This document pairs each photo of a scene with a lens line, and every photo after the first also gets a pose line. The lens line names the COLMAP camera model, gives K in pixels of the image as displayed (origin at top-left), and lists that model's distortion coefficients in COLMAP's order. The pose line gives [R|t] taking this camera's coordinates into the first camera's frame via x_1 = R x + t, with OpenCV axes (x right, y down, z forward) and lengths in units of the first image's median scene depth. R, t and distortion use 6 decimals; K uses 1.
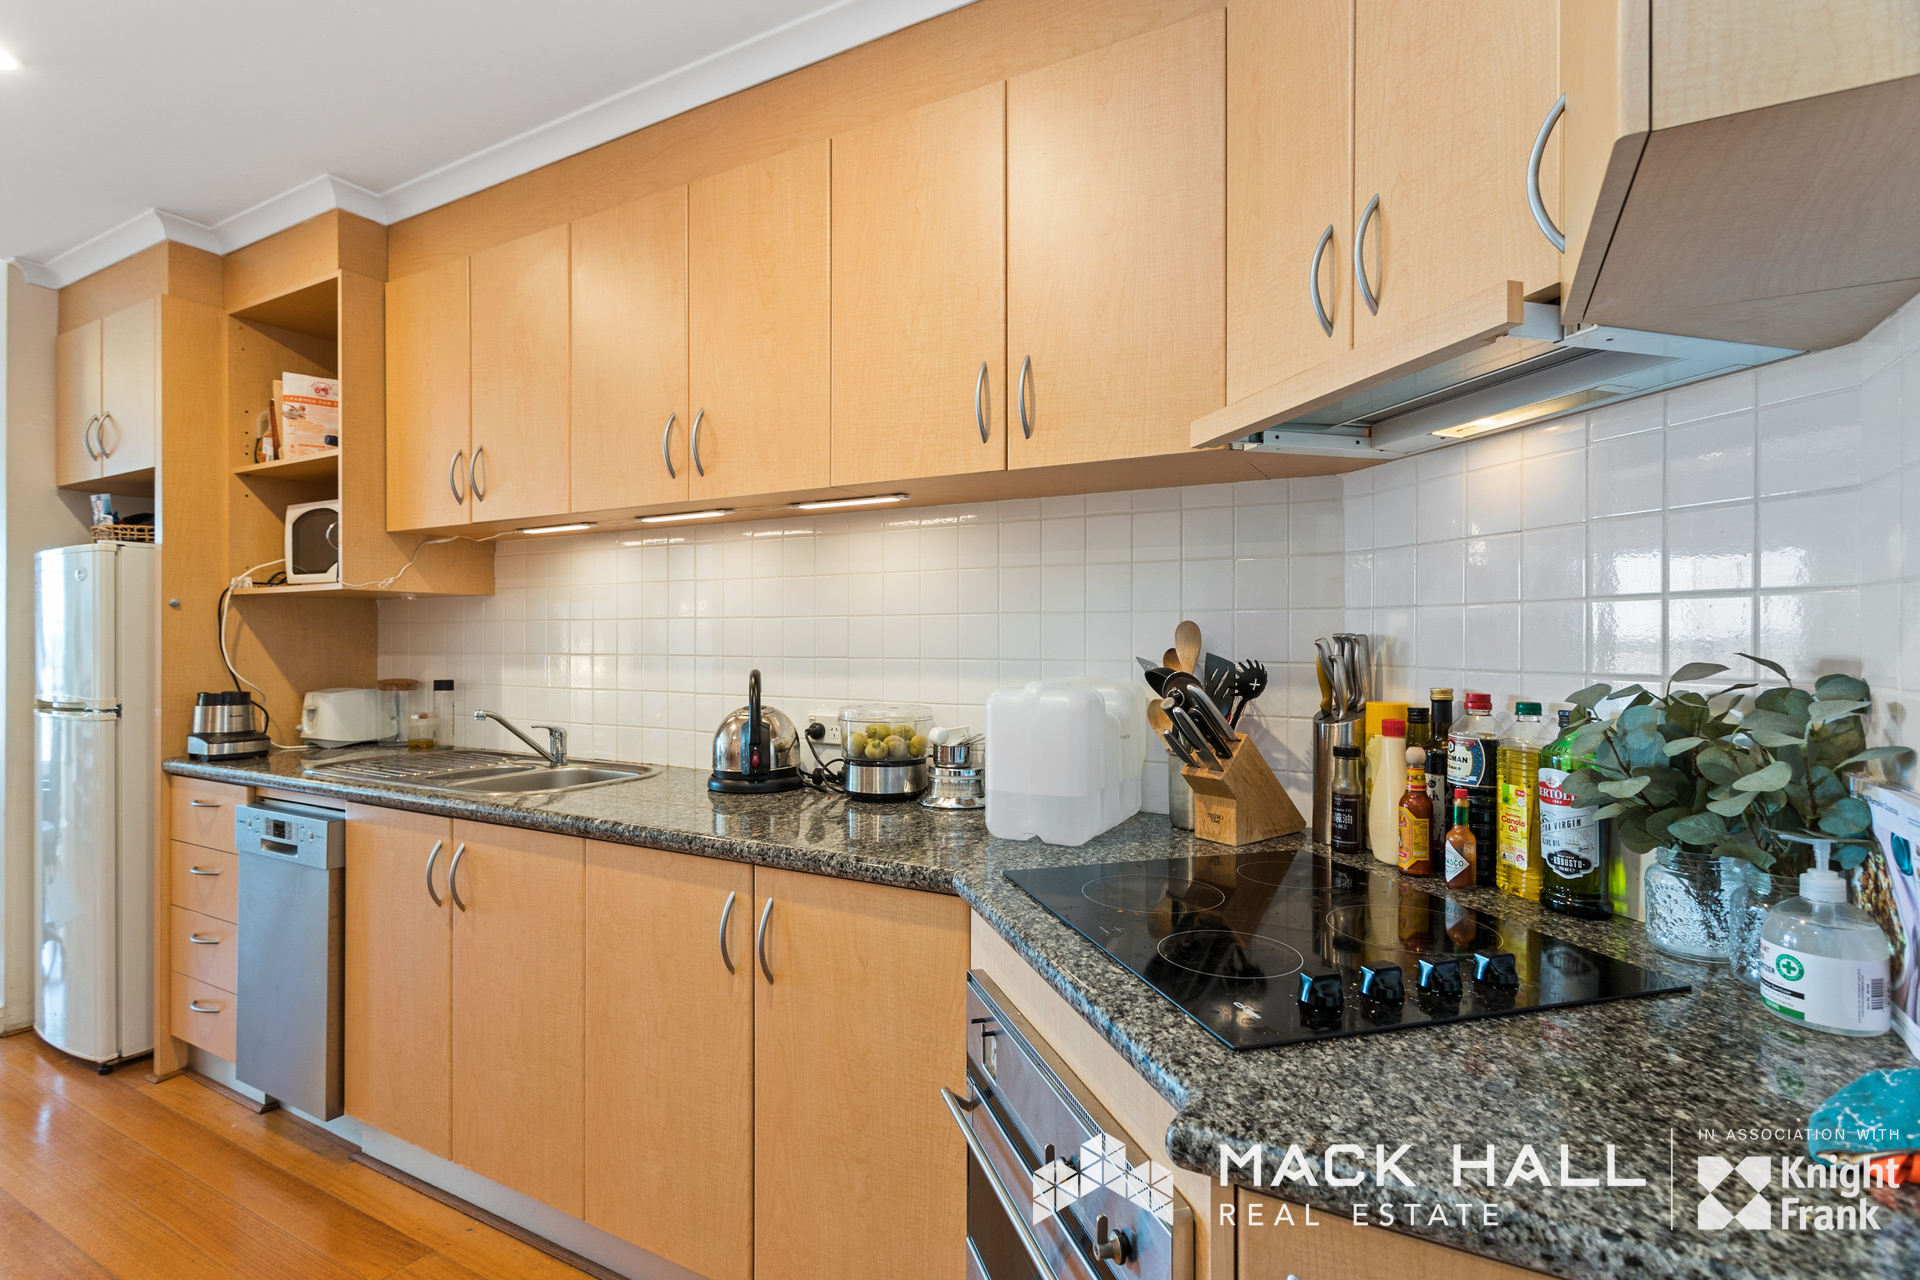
lens RADIAL K [[933.6, 0, 946.1], [0, 933.6, 634.2], [0, 0, 1]] dist [0.001563, -0.000339]
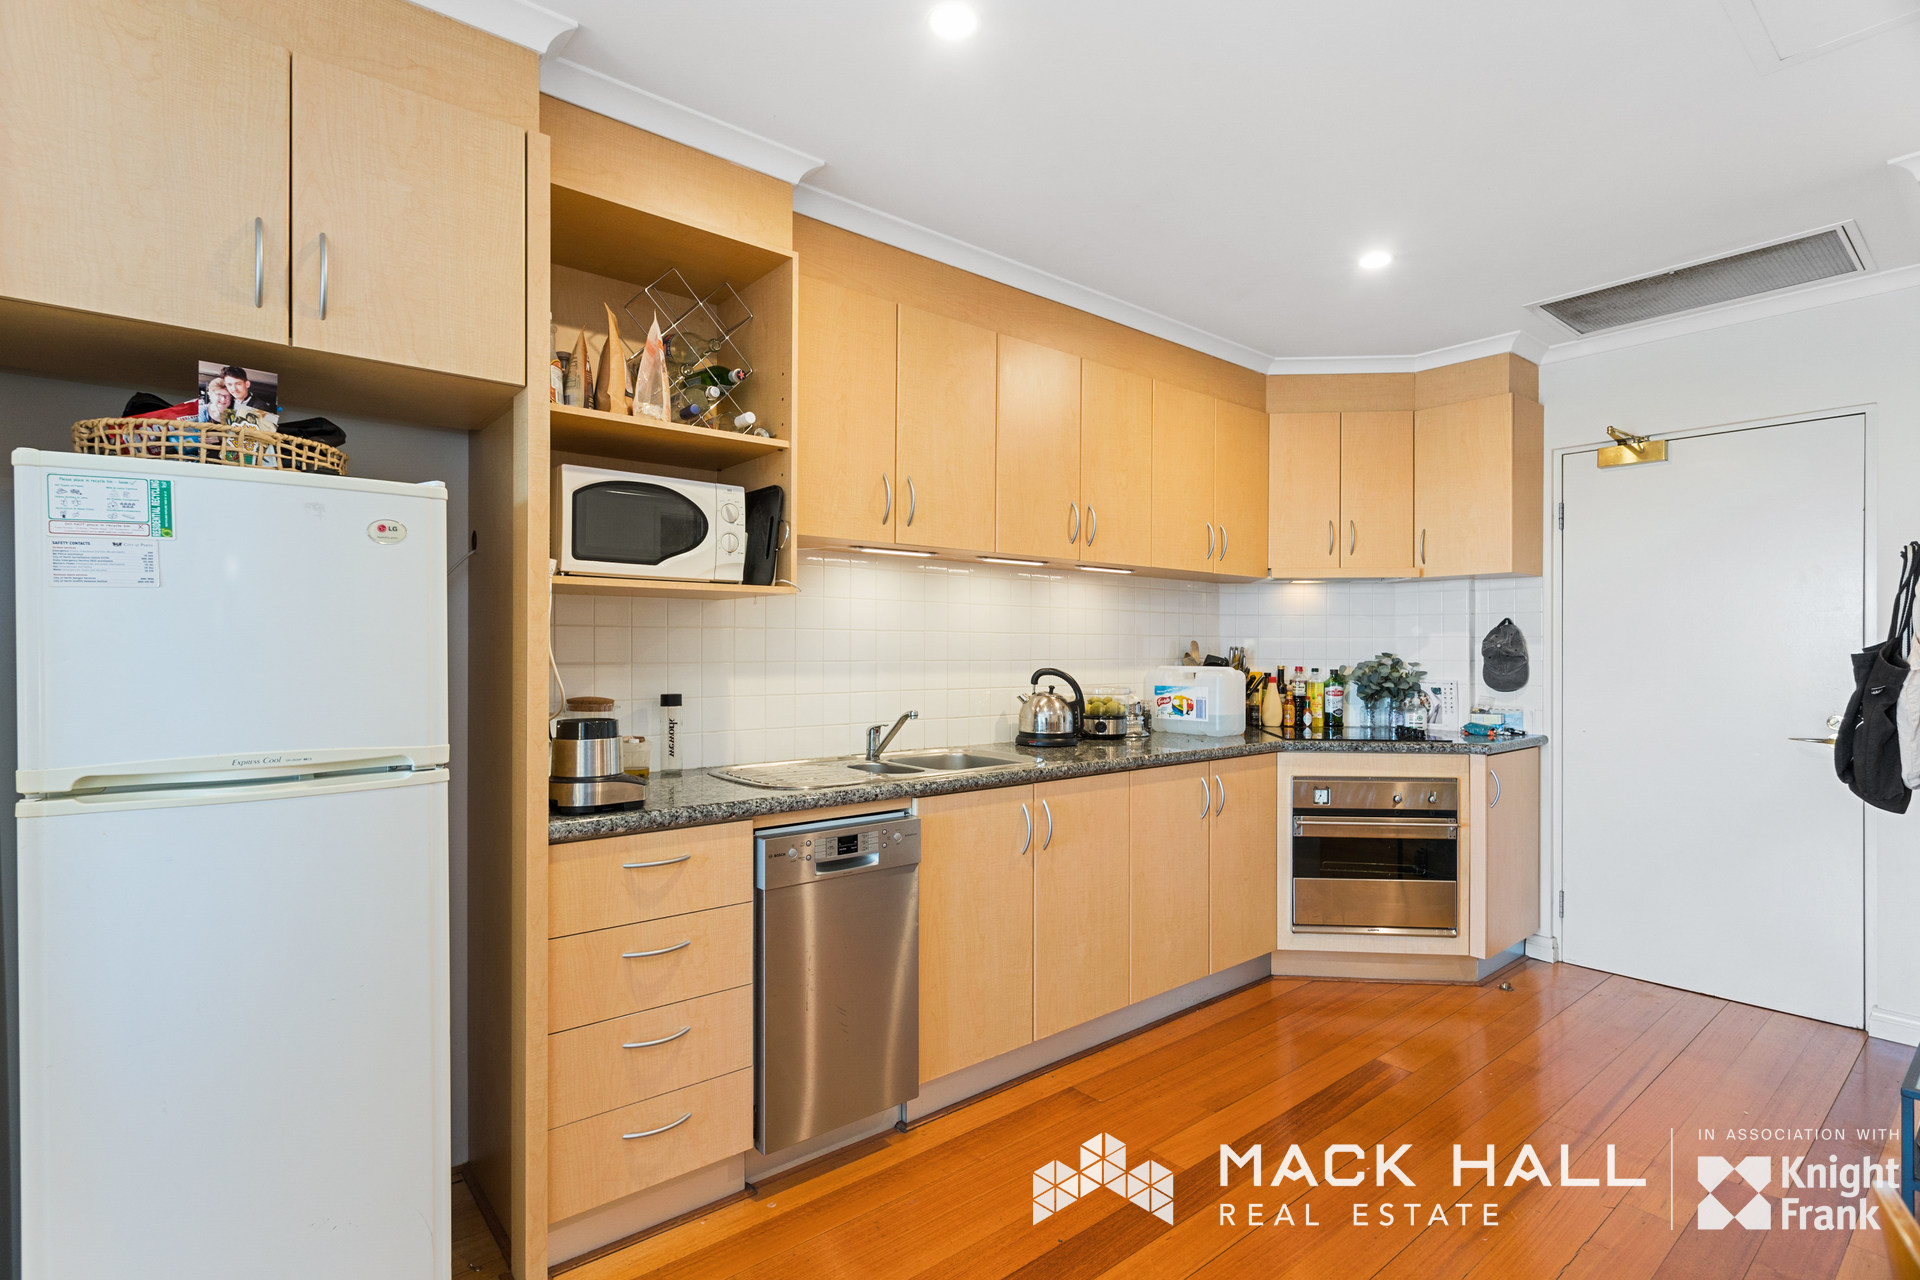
lens RADIAL K [[933.6, 0, 946.1], [0, 933.6, 634.2], [0, 0, 1]] dist [0.001563, -0.000339]
pose [[0.346406, 0.016026, 0.937948, -1.842991], [-0.006808, 0.999871, -0.014570, 0.004350], [-0.938060, -0.001338, 0.346470, 0.668770]]
